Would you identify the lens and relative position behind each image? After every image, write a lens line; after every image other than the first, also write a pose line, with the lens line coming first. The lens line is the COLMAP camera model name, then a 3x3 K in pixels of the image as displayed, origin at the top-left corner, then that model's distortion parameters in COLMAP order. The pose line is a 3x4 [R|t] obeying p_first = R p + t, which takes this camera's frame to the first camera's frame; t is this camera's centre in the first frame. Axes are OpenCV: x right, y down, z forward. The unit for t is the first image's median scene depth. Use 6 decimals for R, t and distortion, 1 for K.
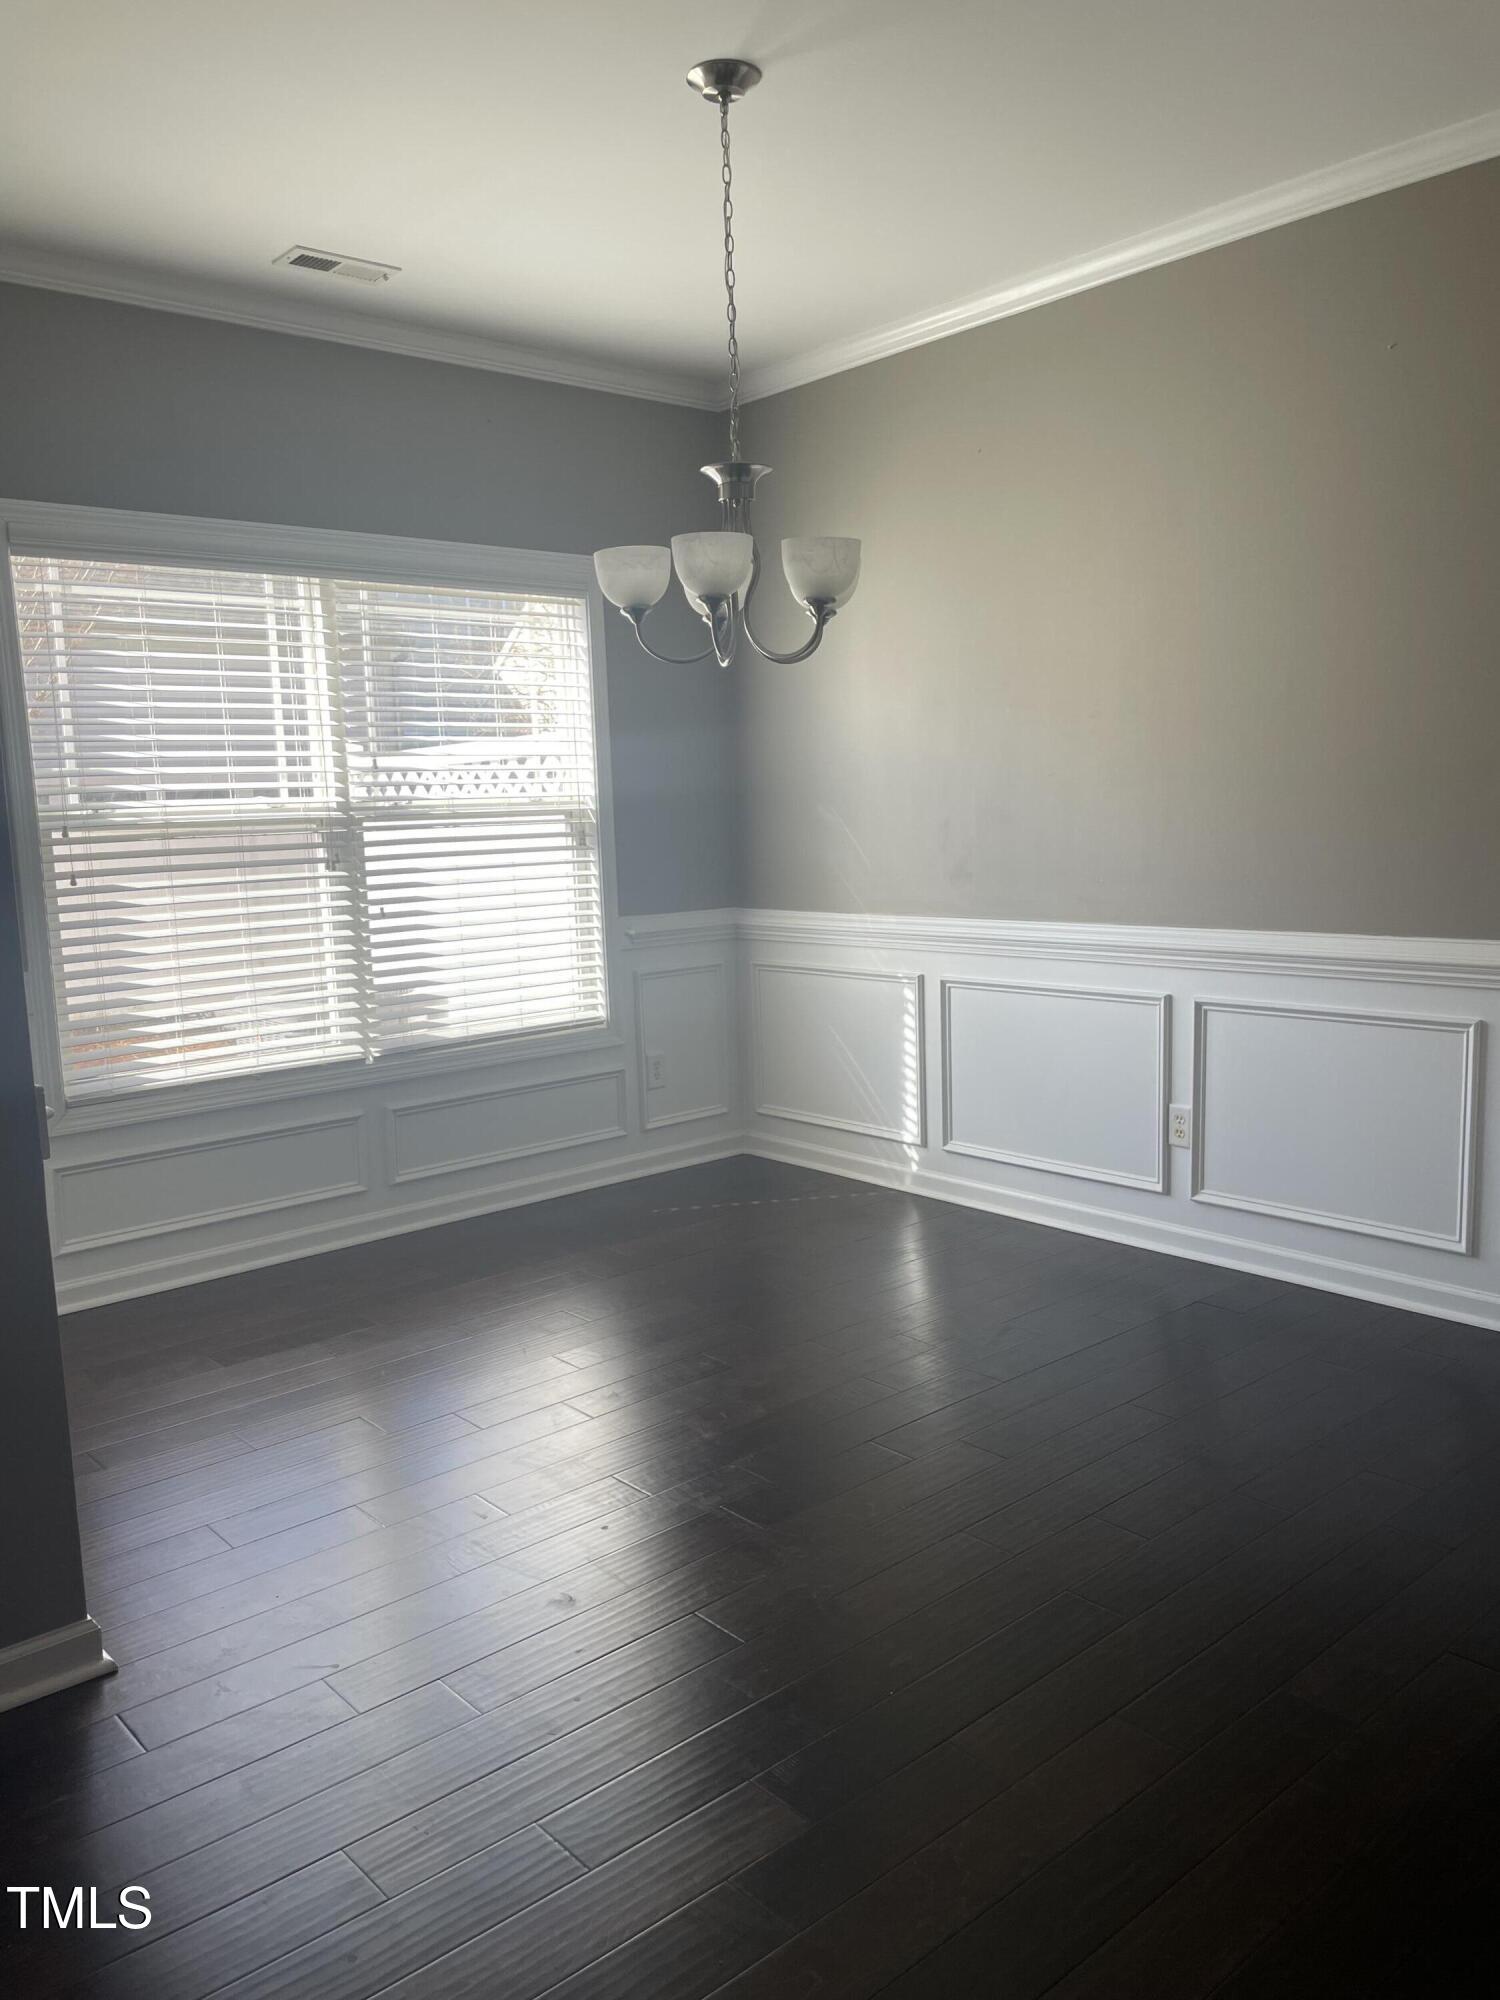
lens RADIAL K [[1506.9, 0, 748.3], [0, 1506.9, 997.2], [0, 0, 1]] dist [0.074414, -0.080135]
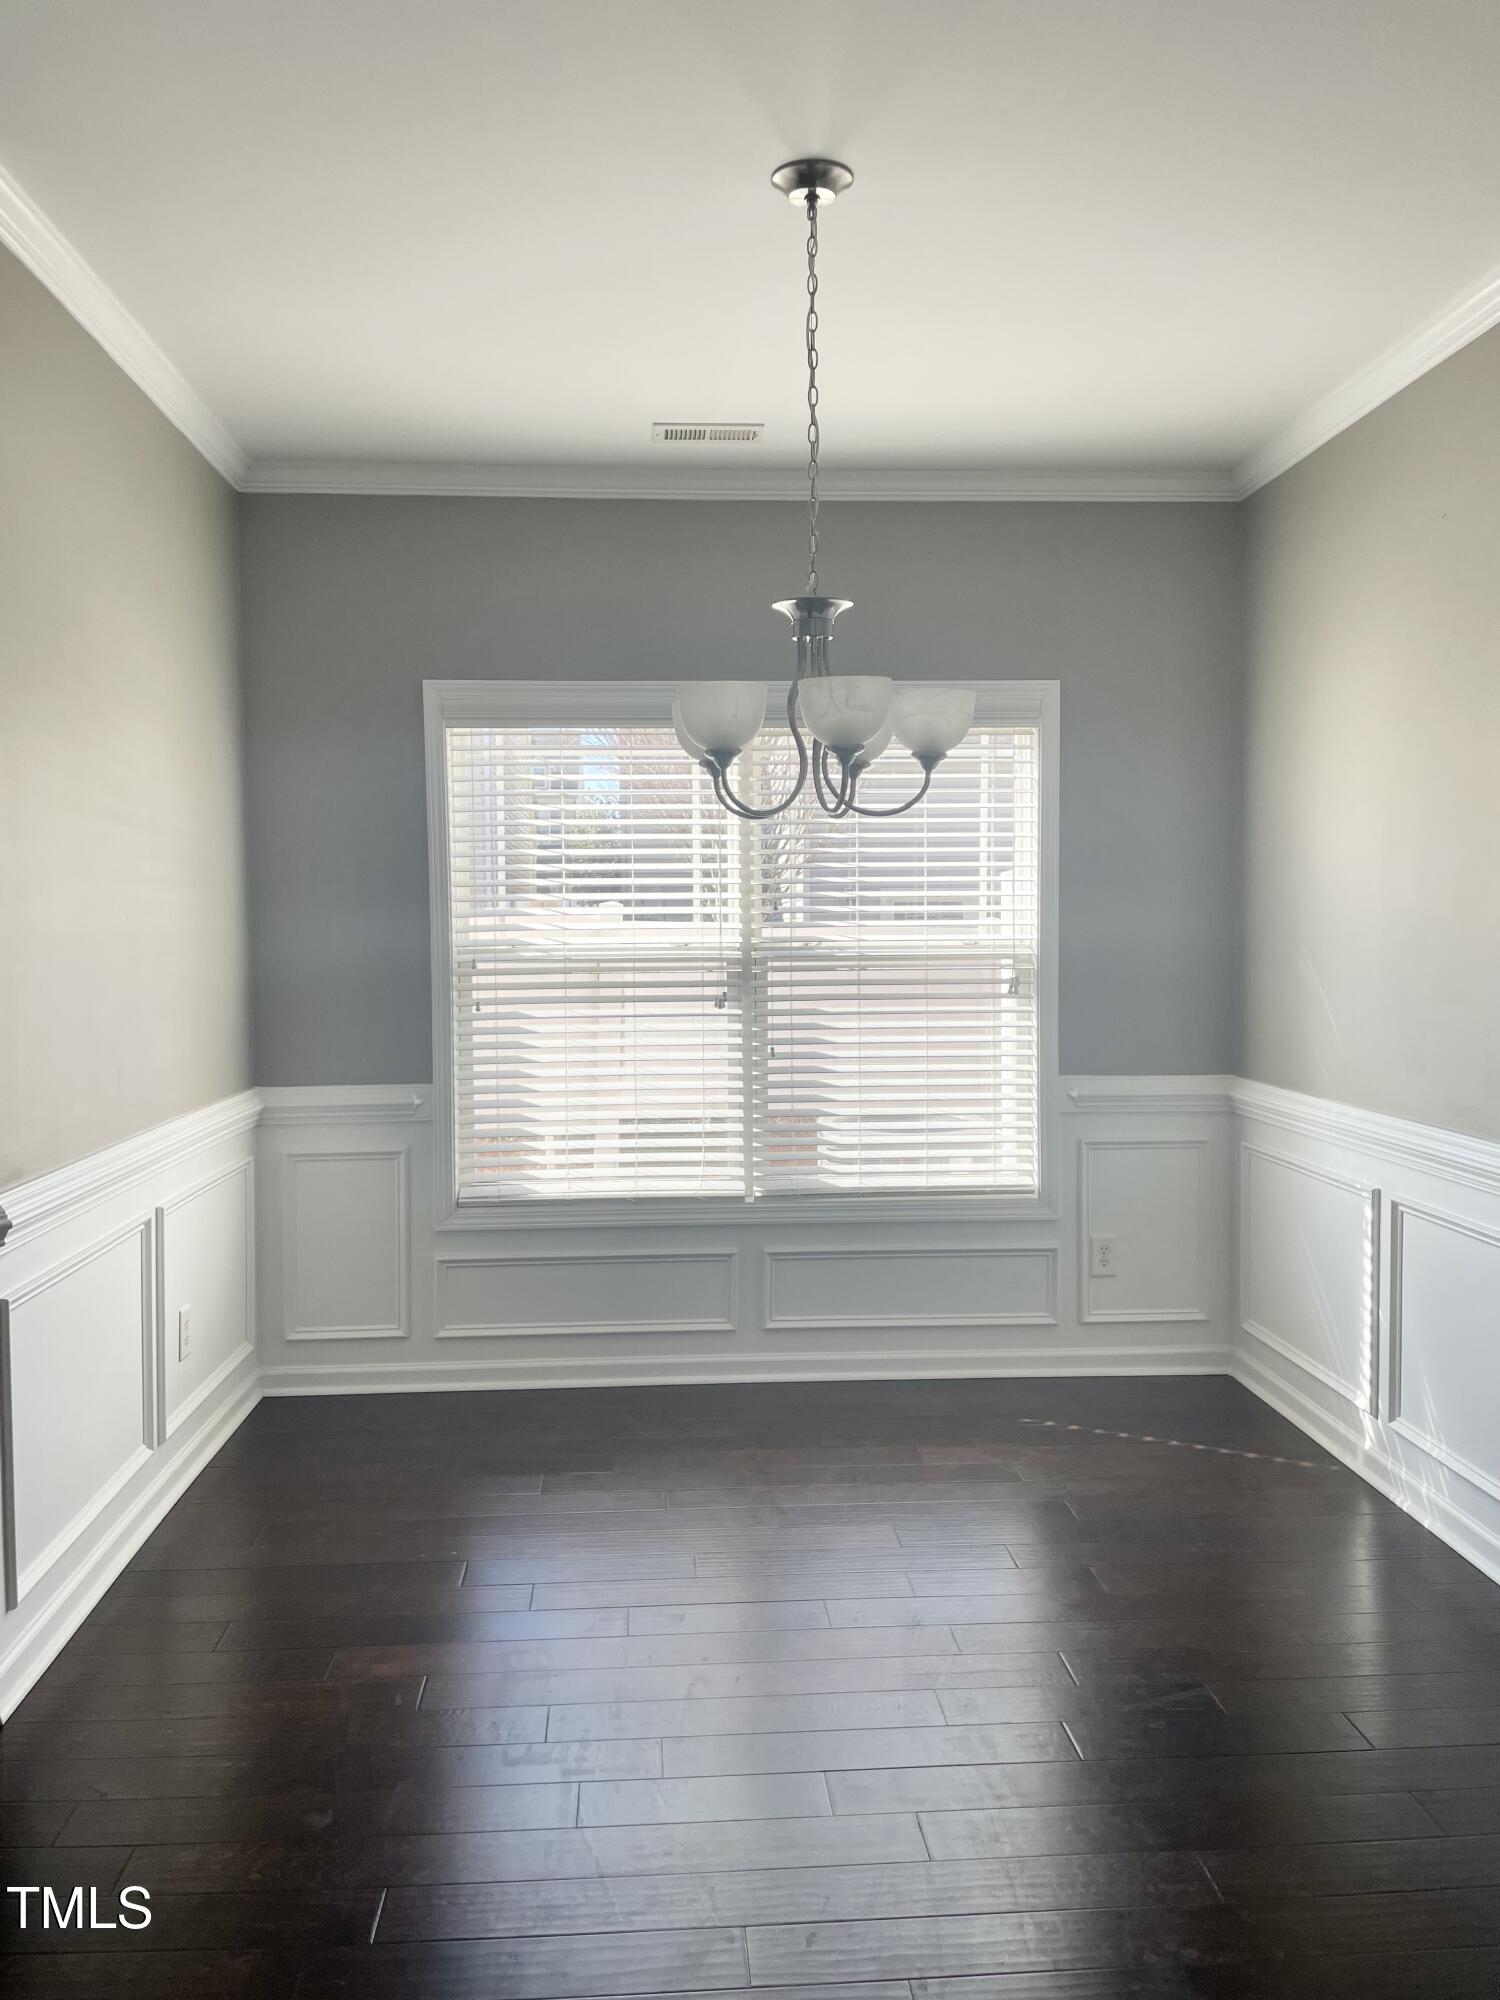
lens RADIAL K [[1506.9, 0, 743.9], [0, 1506.9, 994.9], [0, 0, 1]] dist [0.074414, -0.080135]
pose [[0.790258, 0.057943, -0.610029, 0.337552], [-0.099304, 0.994470, -0.034184, -0.056678], [0.604675, 0.087592, 0.791641, 0.195399]]
